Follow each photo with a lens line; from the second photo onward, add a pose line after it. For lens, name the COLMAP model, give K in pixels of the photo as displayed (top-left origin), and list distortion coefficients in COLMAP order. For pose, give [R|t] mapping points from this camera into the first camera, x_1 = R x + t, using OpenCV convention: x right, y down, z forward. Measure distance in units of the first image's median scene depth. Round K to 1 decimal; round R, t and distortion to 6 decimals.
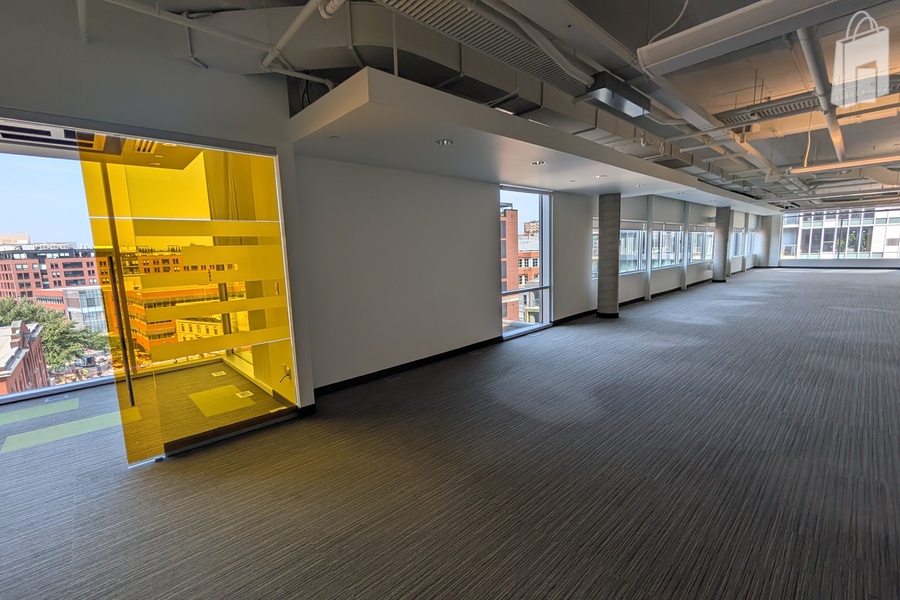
lens RADIAL K [[387.9, 0, 450.3], [0, 387.9, 304.2], [0, 0, 1]] dist [0.000539, 0.000182]
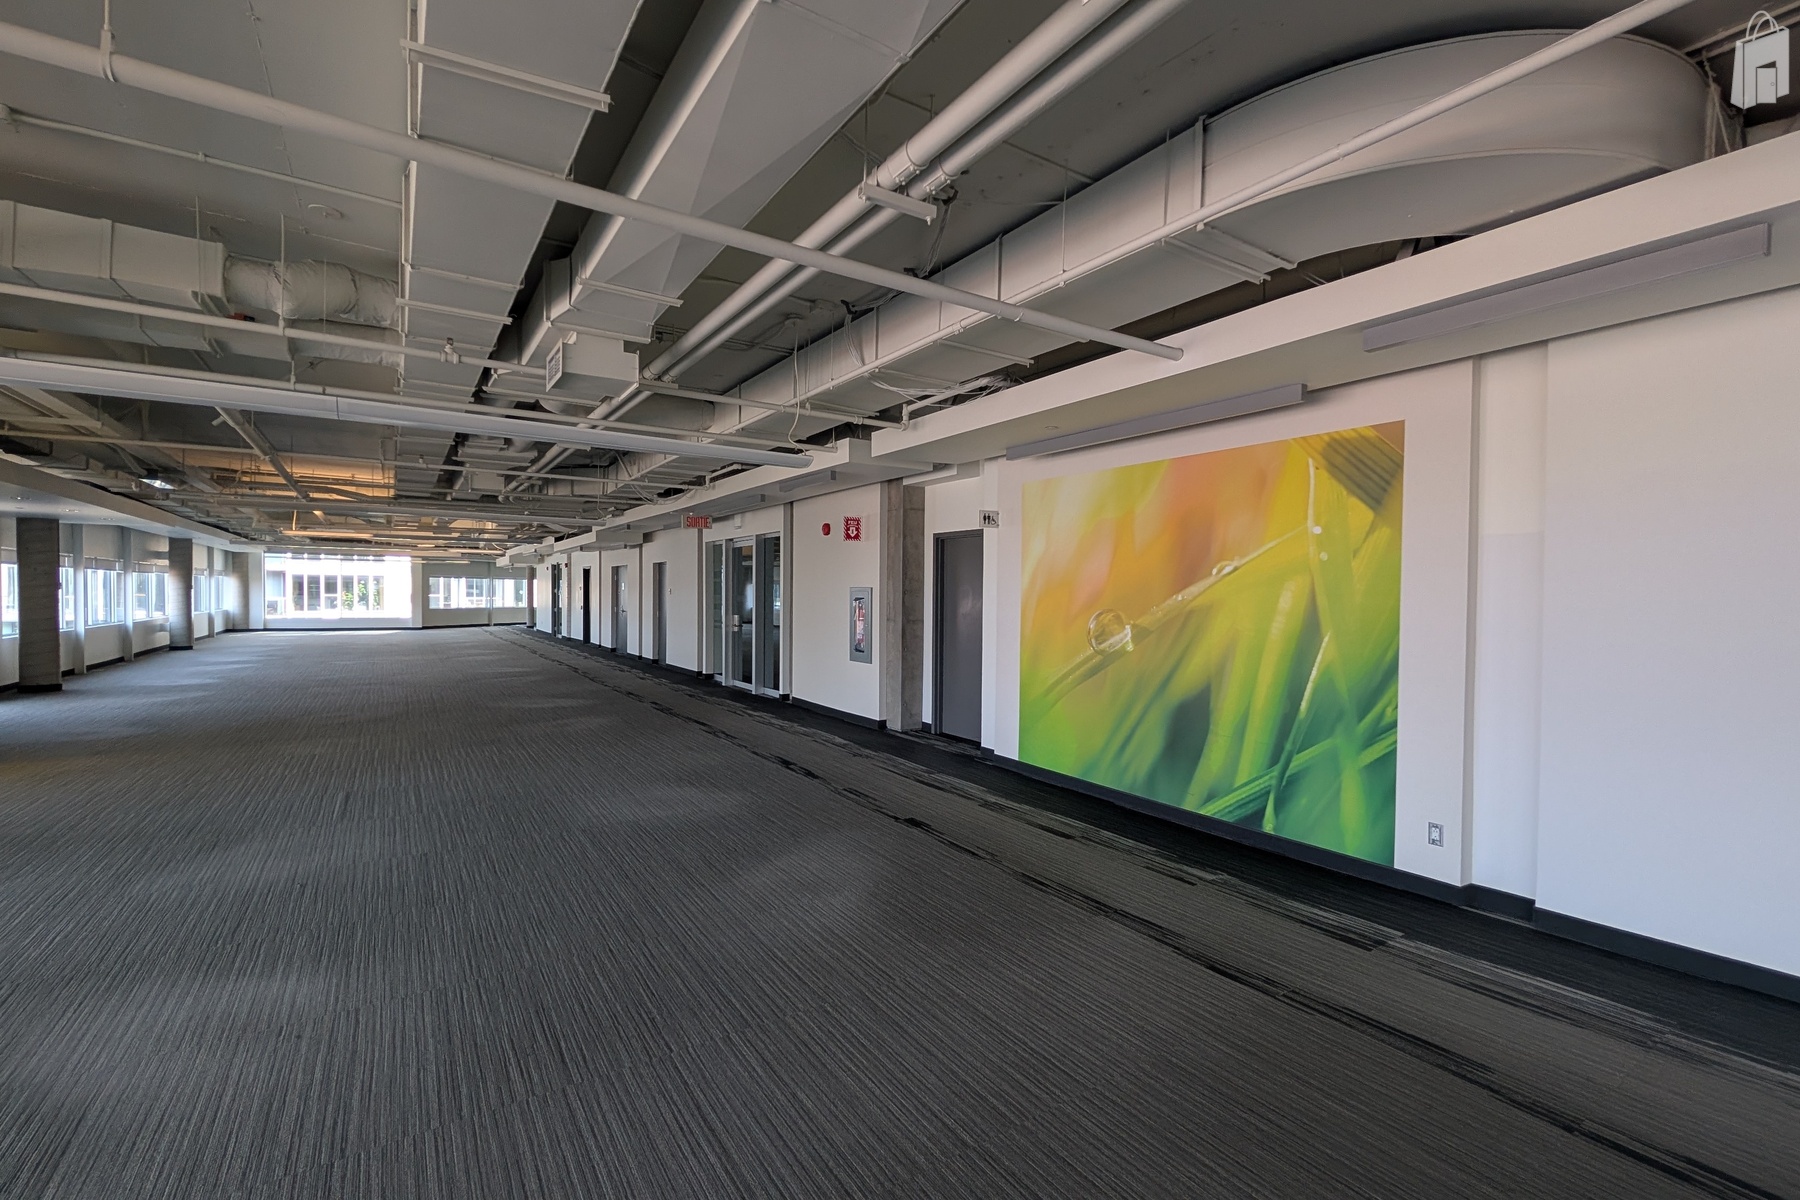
lens RADIAL K [[775.8, 0, 900.7], [0, 775.8, 608.4], [0, 0, 1]] dist [0.000539, 0.000182]
pose [[0.174492, 0.015192, 0.984541, -0.327141], [0.120651, 0.992017, -0.036690, 0.057652], [-0.977239, 0.125188, 0.171266, -0.356305]]
